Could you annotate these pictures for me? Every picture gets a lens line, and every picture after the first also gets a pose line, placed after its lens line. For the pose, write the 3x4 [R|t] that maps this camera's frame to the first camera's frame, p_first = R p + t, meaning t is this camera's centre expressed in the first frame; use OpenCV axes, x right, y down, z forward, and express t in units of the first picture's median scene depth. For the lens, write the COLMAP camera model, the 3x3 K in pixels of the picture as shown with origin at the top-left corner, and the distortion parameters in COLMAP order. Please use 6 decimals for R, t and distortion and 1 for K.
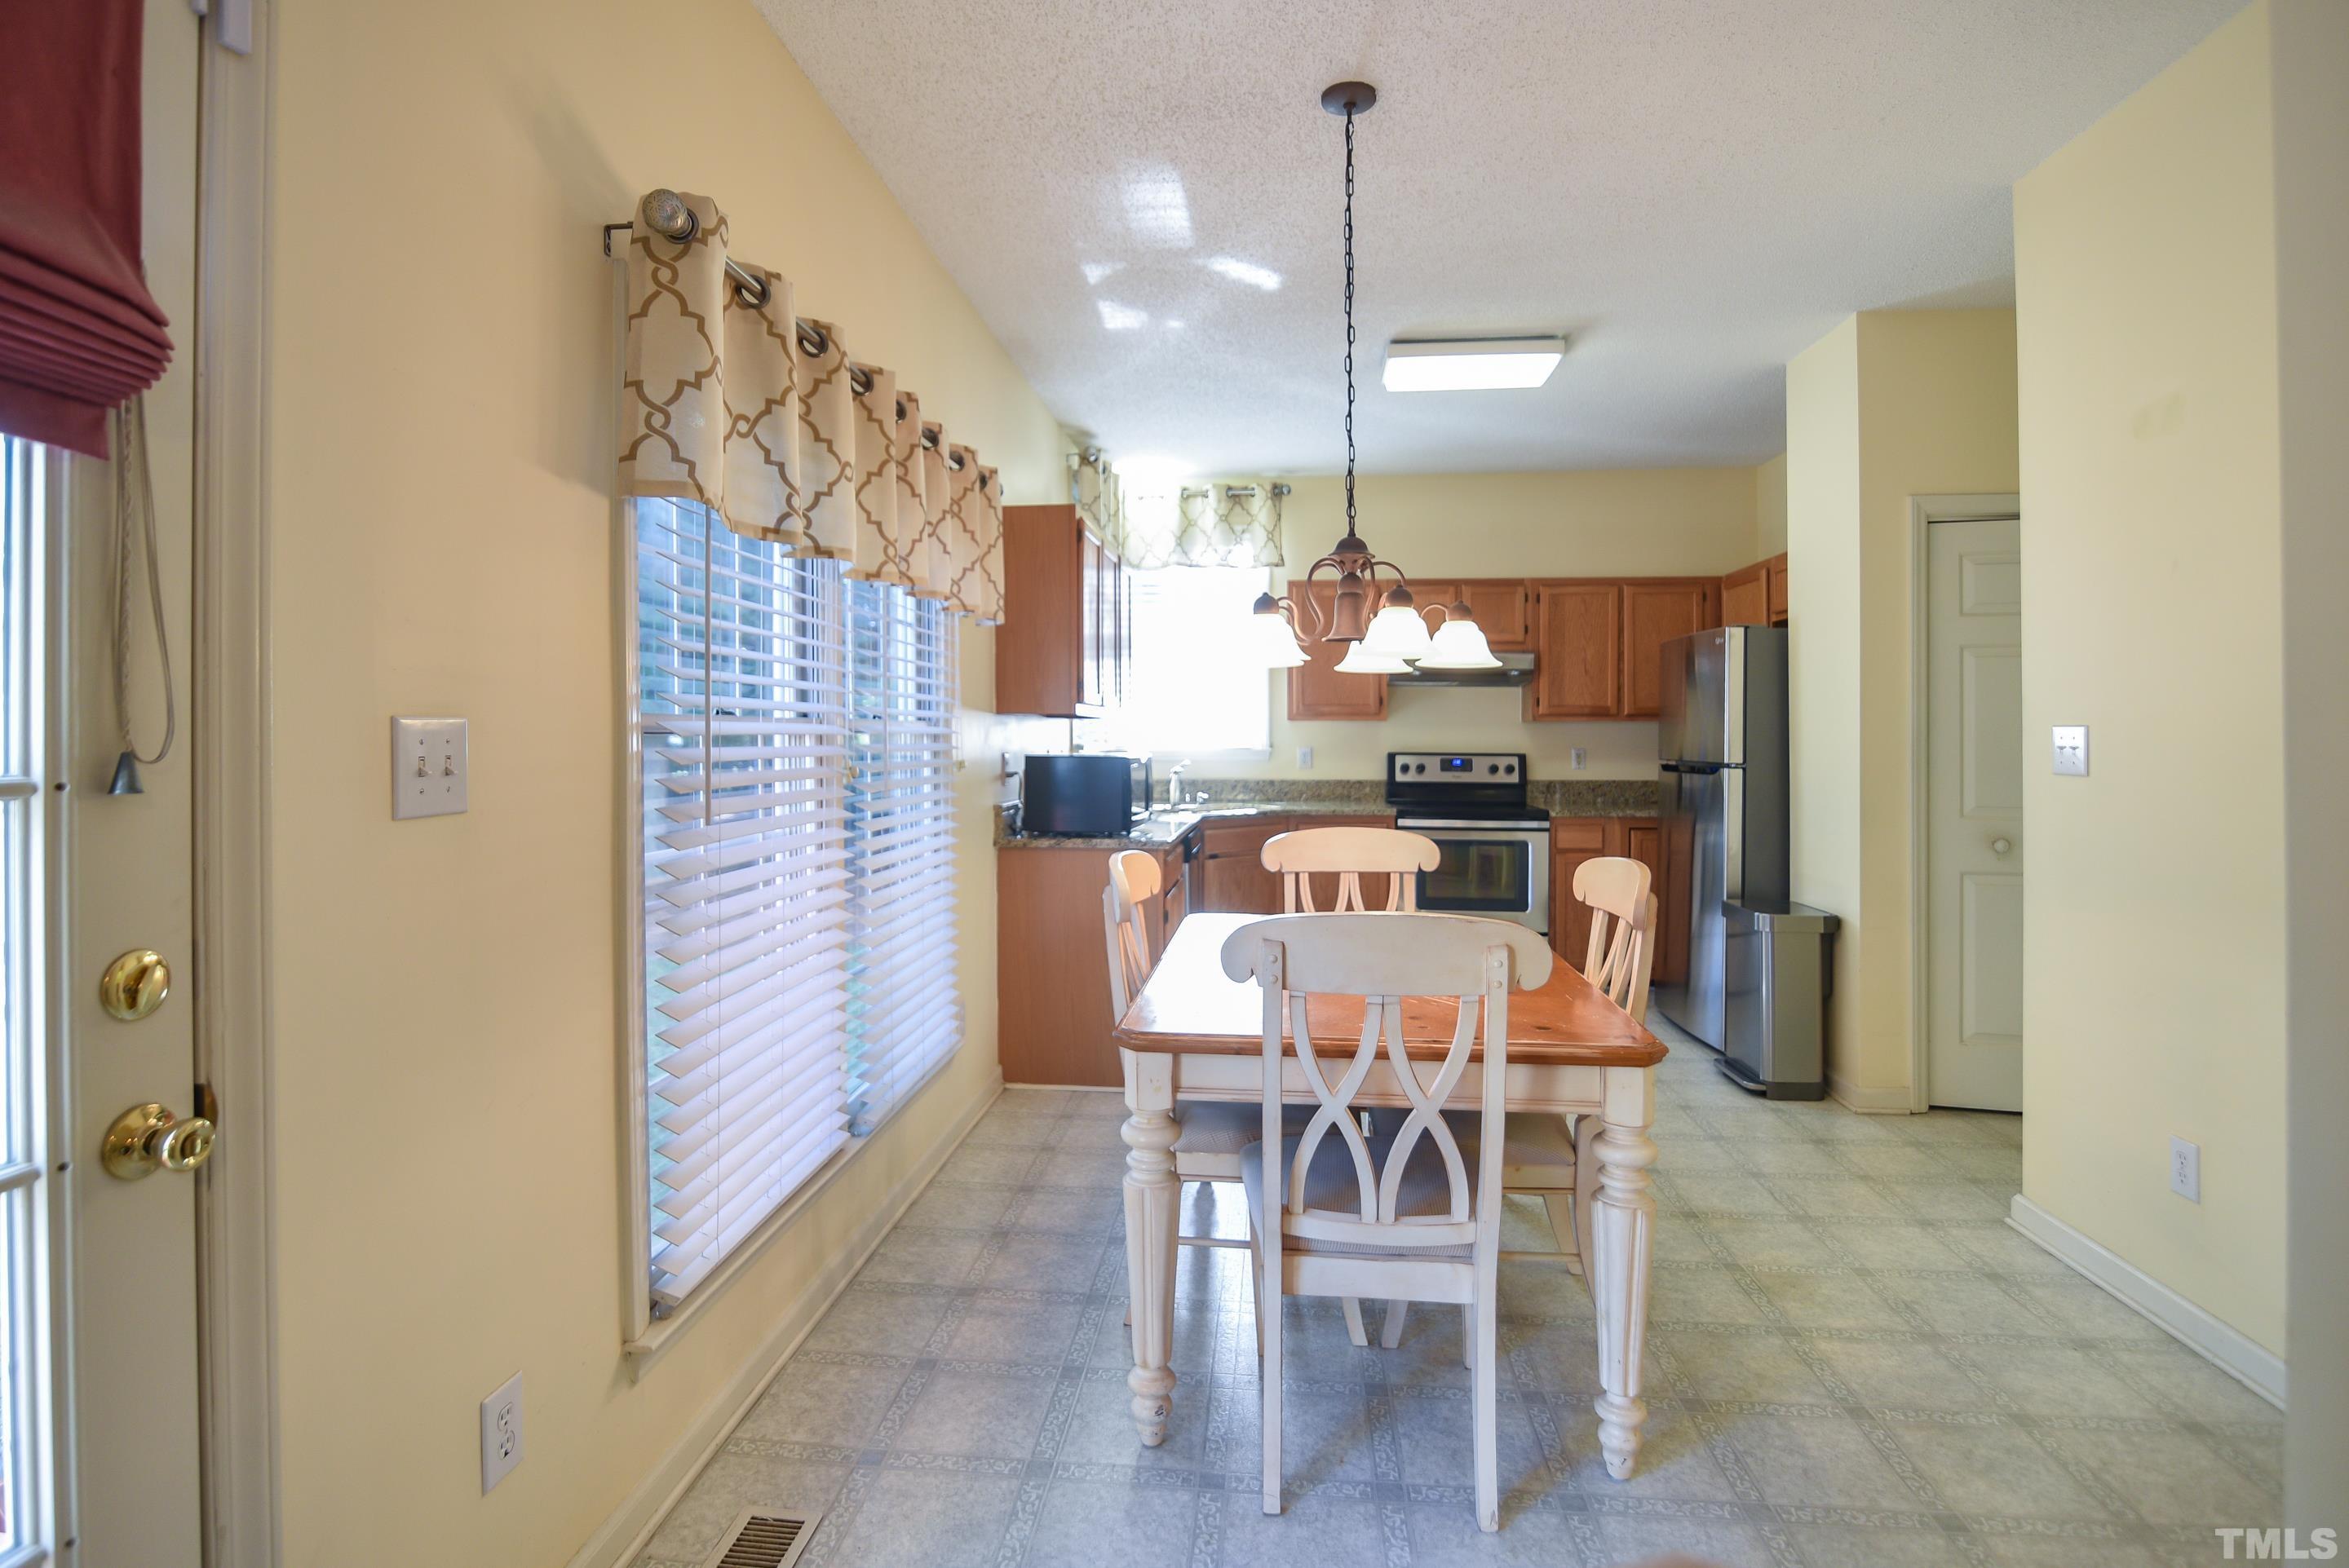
lens RADIAL K [[1149.6, 0, 1137.7], [0, 1149.6, 734.2], [0, 0, 1]] dist [-0.017845, 0.000373]
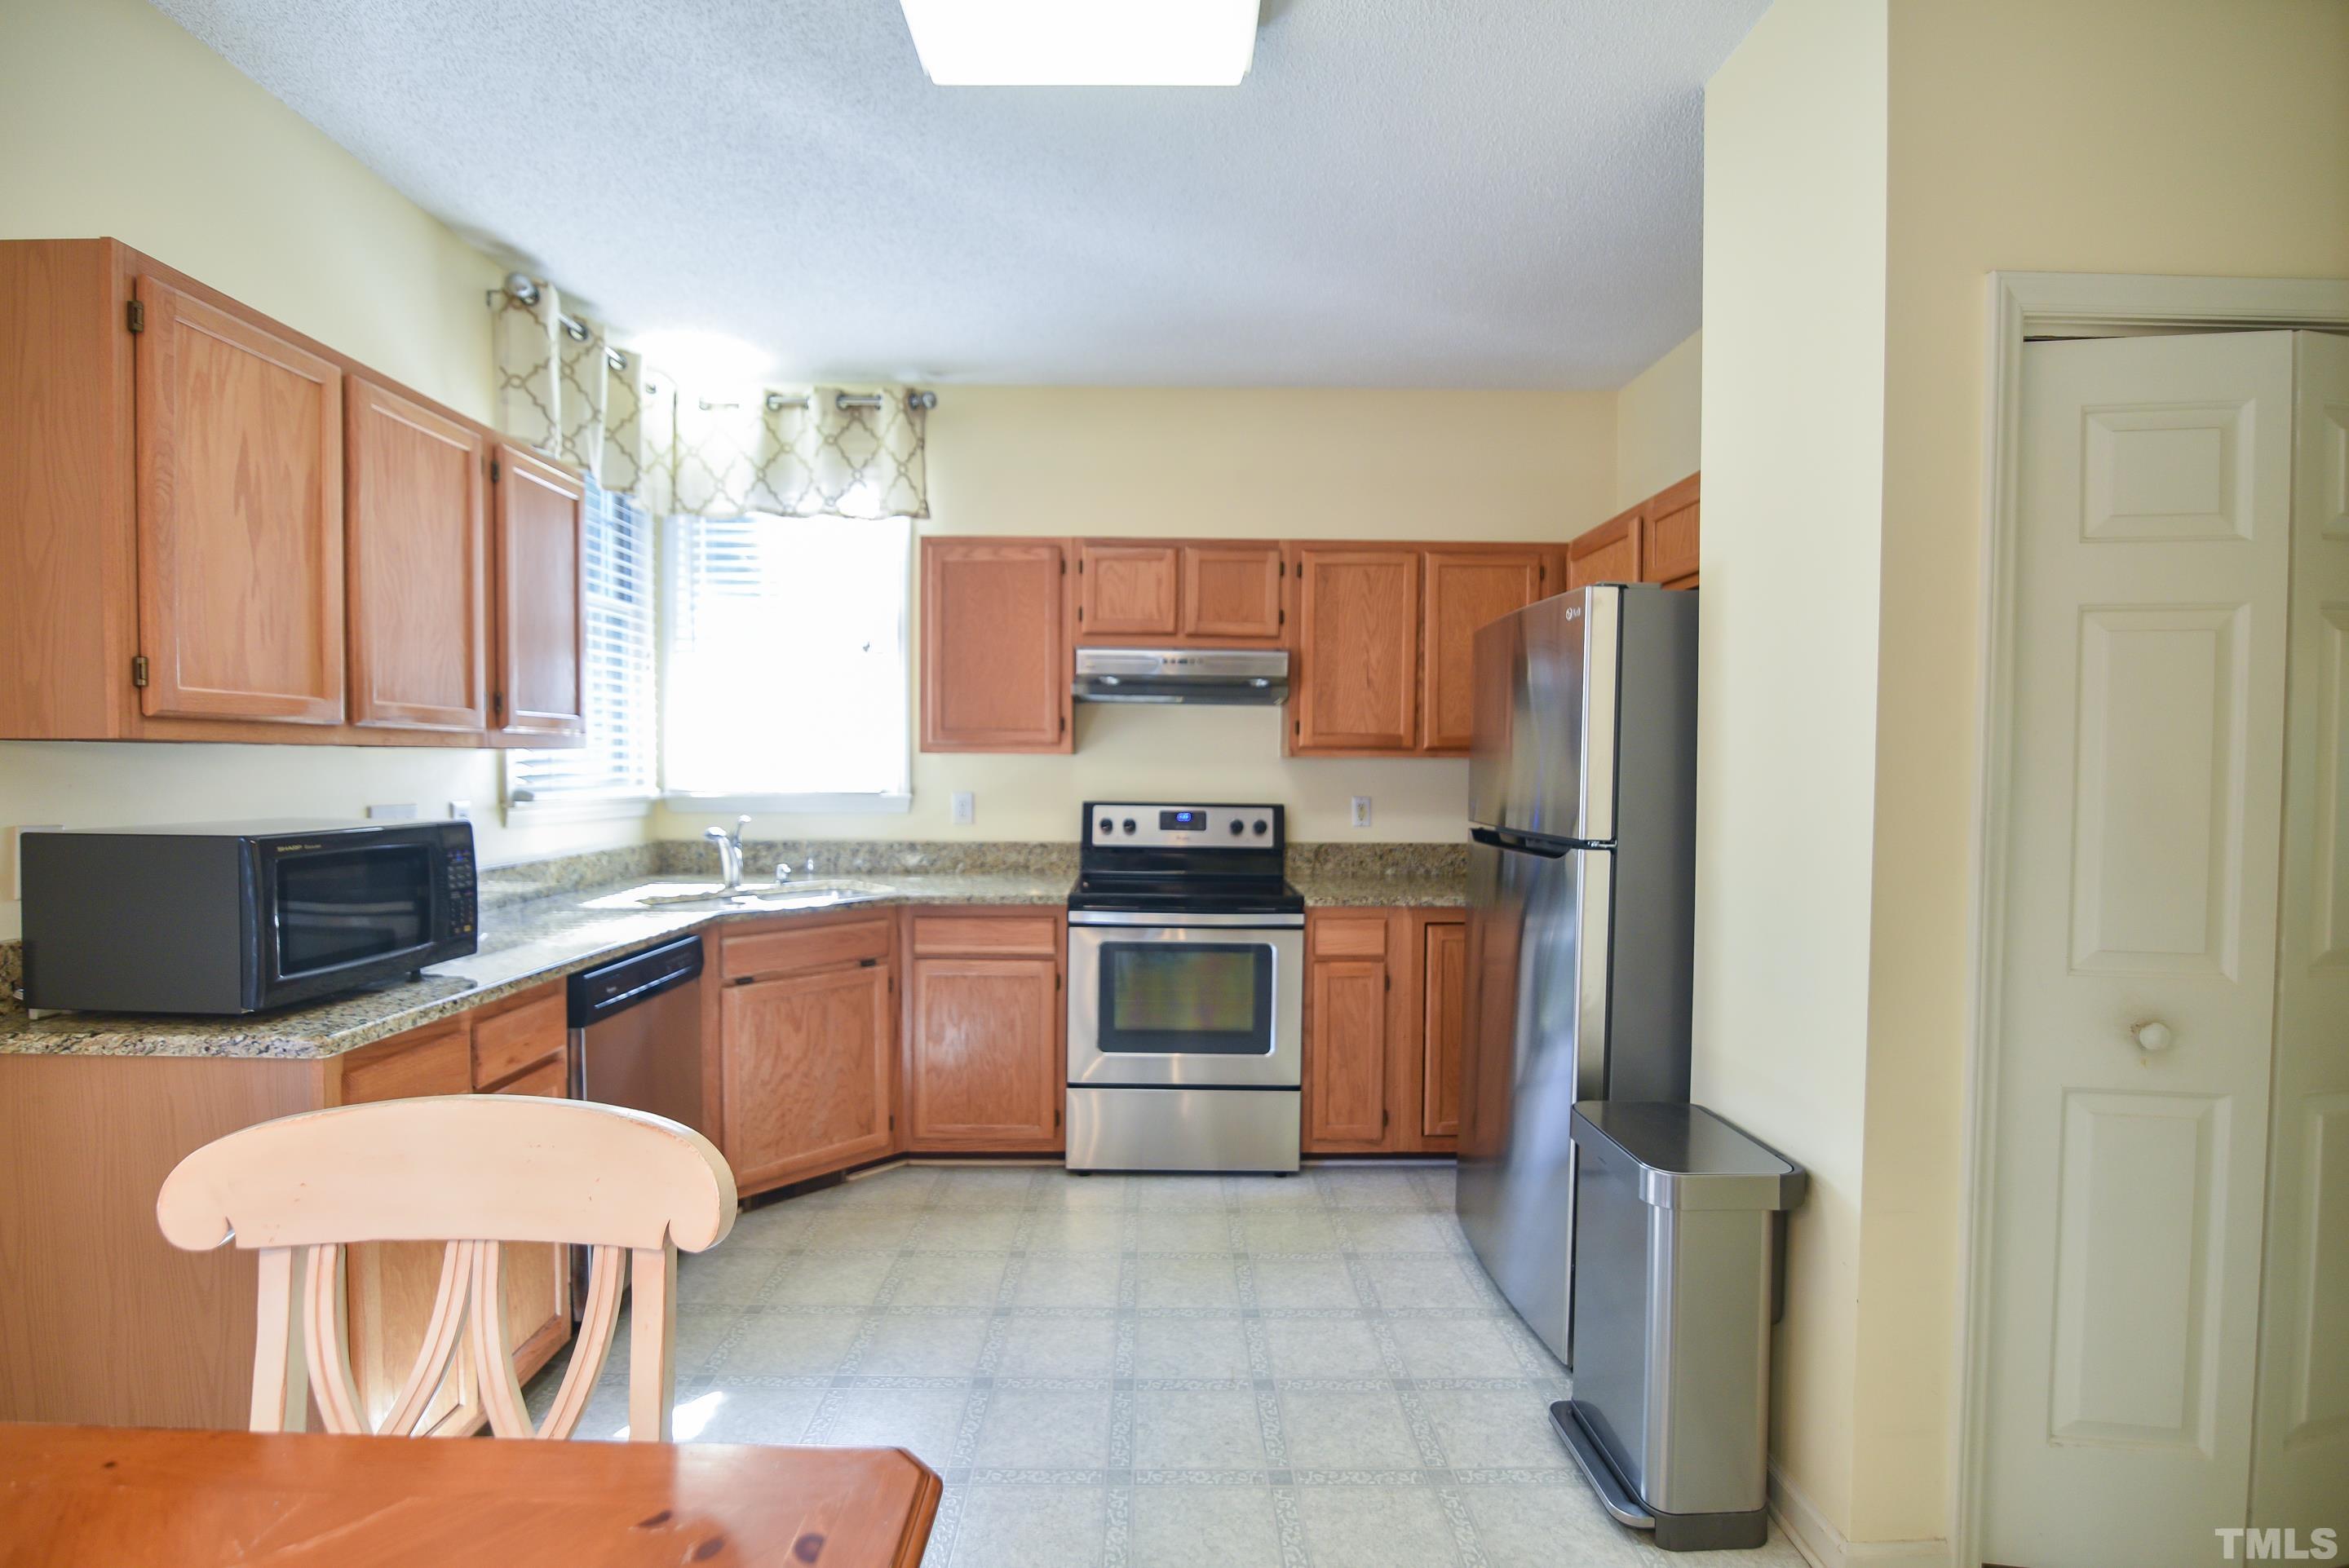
lens RADIAL K [[1073.9, 0, 1122.1], [0, 1073.9, 795.7], [0, 0, 1]] dist [-0.017263, 0.000456]
pose [[0.995420, 0.002959, 0.095555, 0.205982], [-0.005958, 0.999498, 0.031122, -0.008199], [-0.095415, -0.031549, 0.994938, 0.427060]]
